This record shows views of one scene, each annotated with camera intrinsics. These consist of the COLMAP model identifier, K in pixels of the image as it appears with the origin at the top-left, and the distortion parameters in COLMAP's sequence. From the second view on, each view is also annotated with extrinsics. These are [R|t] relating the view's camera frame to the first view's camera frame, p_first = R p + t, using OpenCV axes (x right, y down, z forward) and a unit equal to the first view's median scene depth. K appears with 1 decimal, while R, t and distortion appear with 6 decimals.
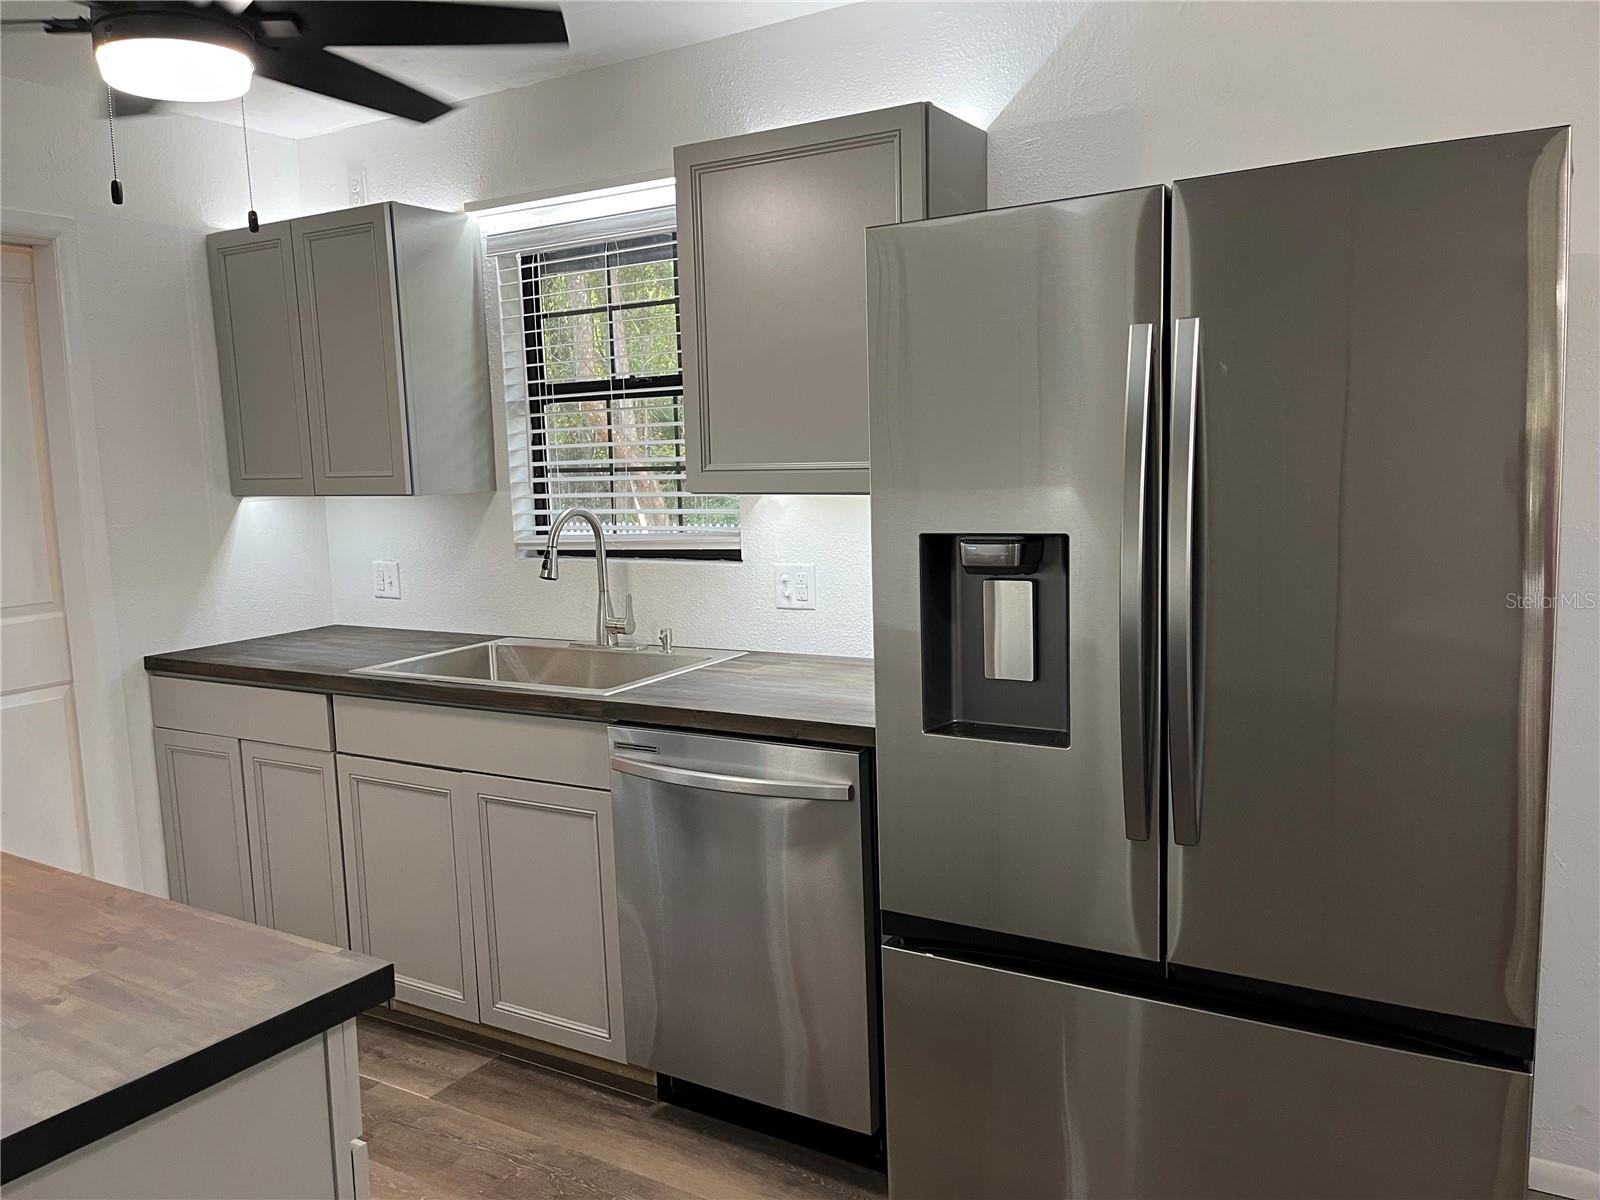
lens RADIAL K [[1208.5, 0, 810.0], [0, 1208.5, 608.4], [0, 0, 1]] dist [0.005631, -0.004516]
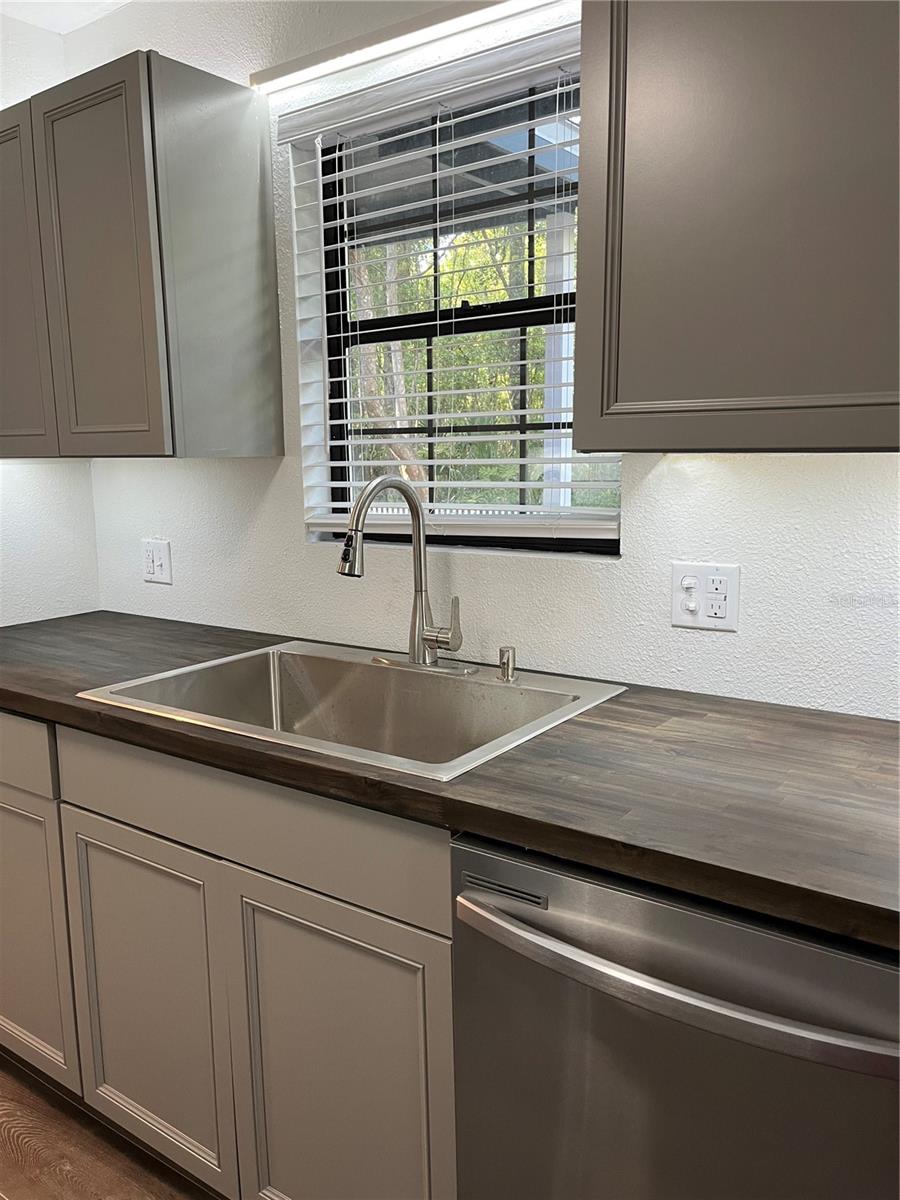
lens RADIAL K [[906.4, 0, 450.0], [0, 906.4, 600.0], [0, 0, 1]] dist [0.005631, -0.004516]
pose [[0.996154, 0.030354, -0.082197, -0.102507], [-0.027917, 0.999141, 0.030635, -0.024956], [0.083056, -0.028222, 0.996145, 0.428271]]
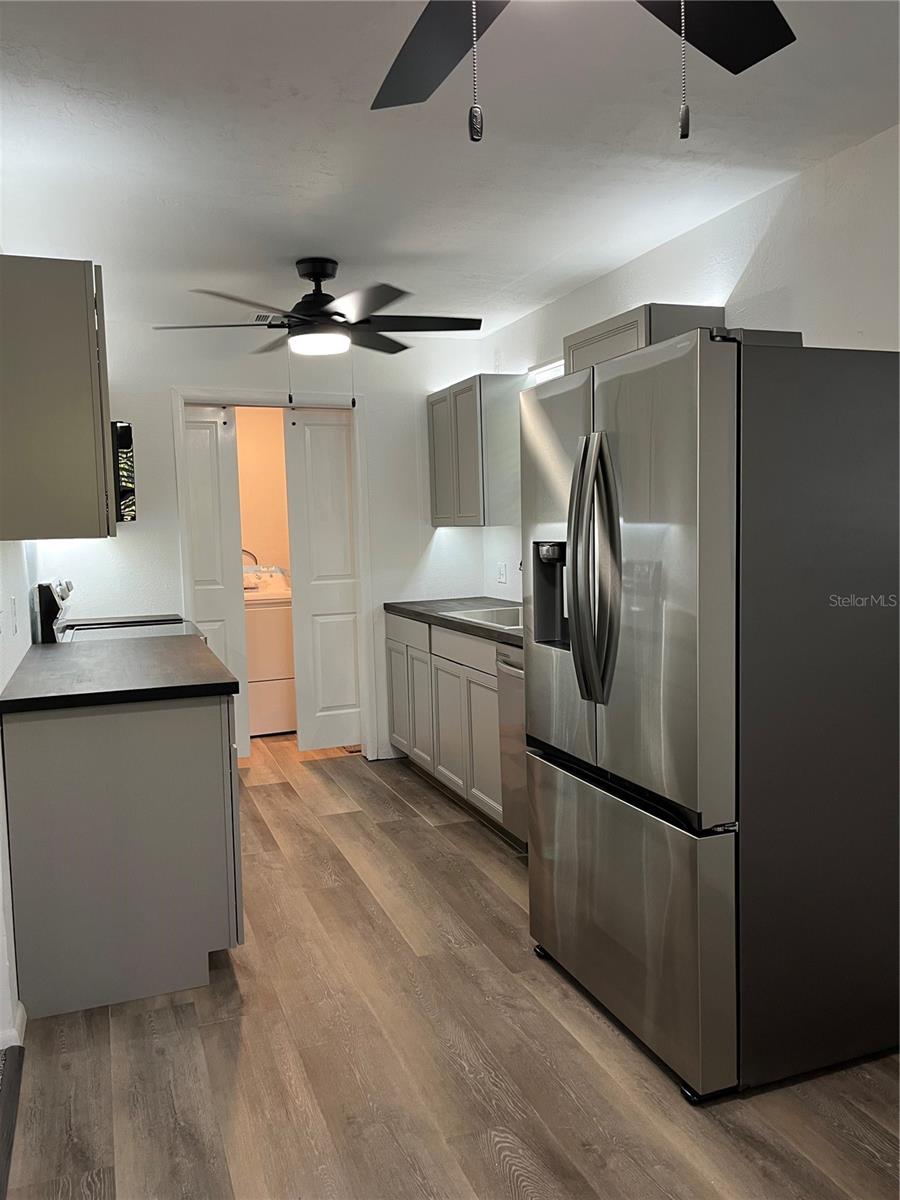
lens RADIAL K [[906.4, 0, 450.0], [0, 906.4, 600.0], [0, 0, 1]] dist [0.005631, -0.004516]
pose [[0.780200, 0.060498, -0.622598, 0.506536], [-0.076201, 0.997091, 0.001397, 0.023773], [0.620872, 0.046353, 0.782540, -0.140020]]
